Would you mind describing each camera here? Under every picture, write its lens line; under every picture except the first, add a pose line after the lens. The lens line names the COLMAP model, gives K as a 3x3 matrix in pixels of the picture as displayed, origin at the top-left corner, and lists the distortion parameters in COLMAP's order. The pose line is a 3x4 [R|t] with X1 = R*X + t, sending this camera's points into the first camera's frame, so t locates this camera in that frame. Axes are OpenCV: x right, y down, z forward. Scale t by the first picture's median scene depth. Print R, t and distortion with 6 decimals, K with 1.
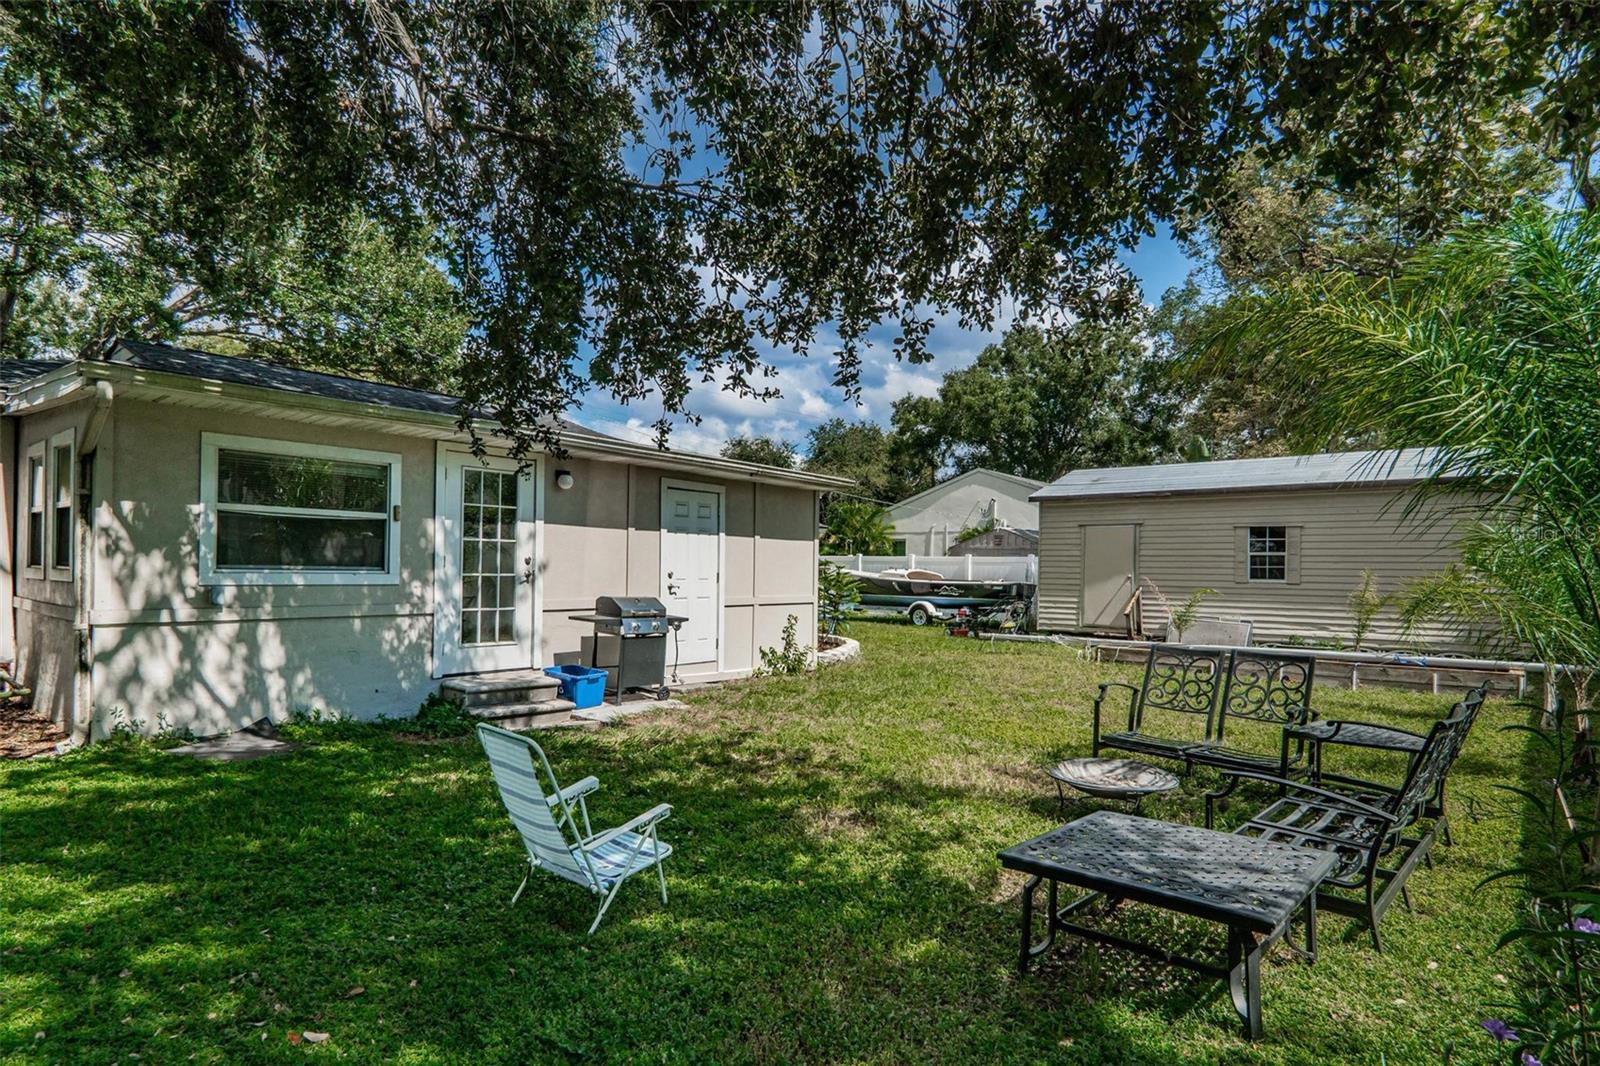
lens RADIAL K [[858.9, 0, 800.0], [0, 858.9, 541.7], [0, 0, 1]] dist [-0.000605, -0.000216]
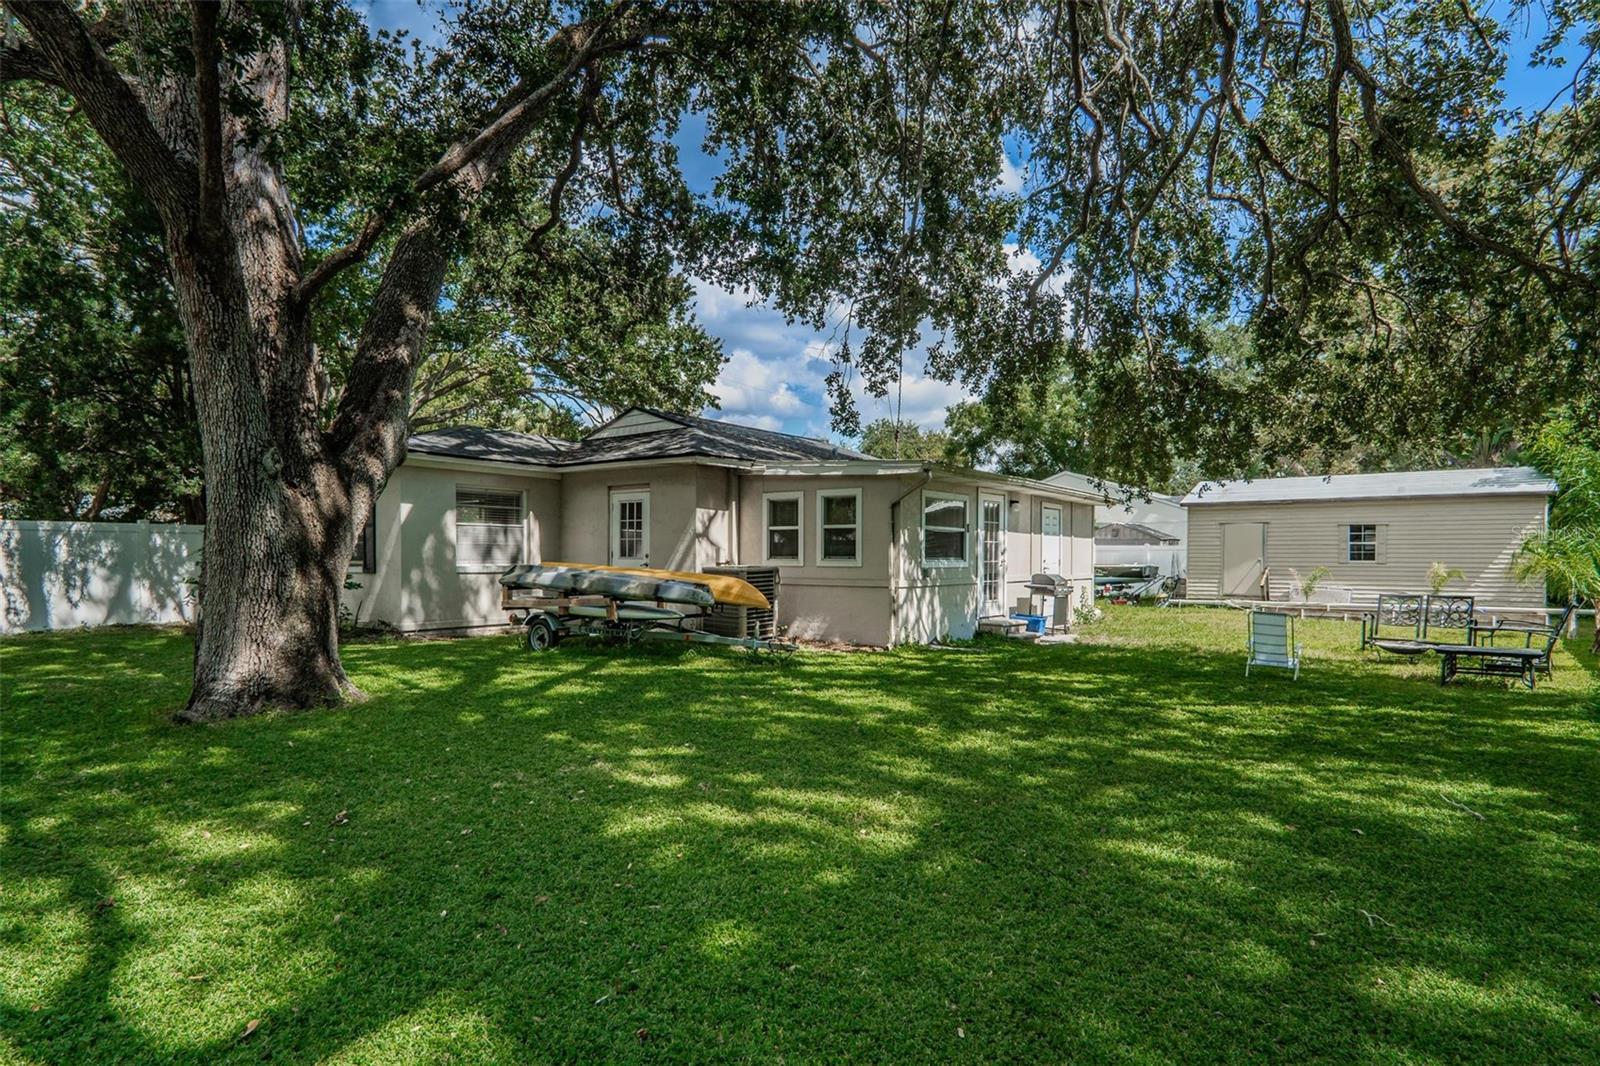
lens RADIAL K [[858.9, 0, 798.8], [0, 858.9, 541.6], [0, 0, 1]] dist [-0.000605, -0.000216]
pose [[0.999504, -0.008611, 0.030301, -0.455510], [0.008179, 0.999864, 0.014346, -0.017737], [-0.030420, -0.014091, 0.999438, -0.427260]]
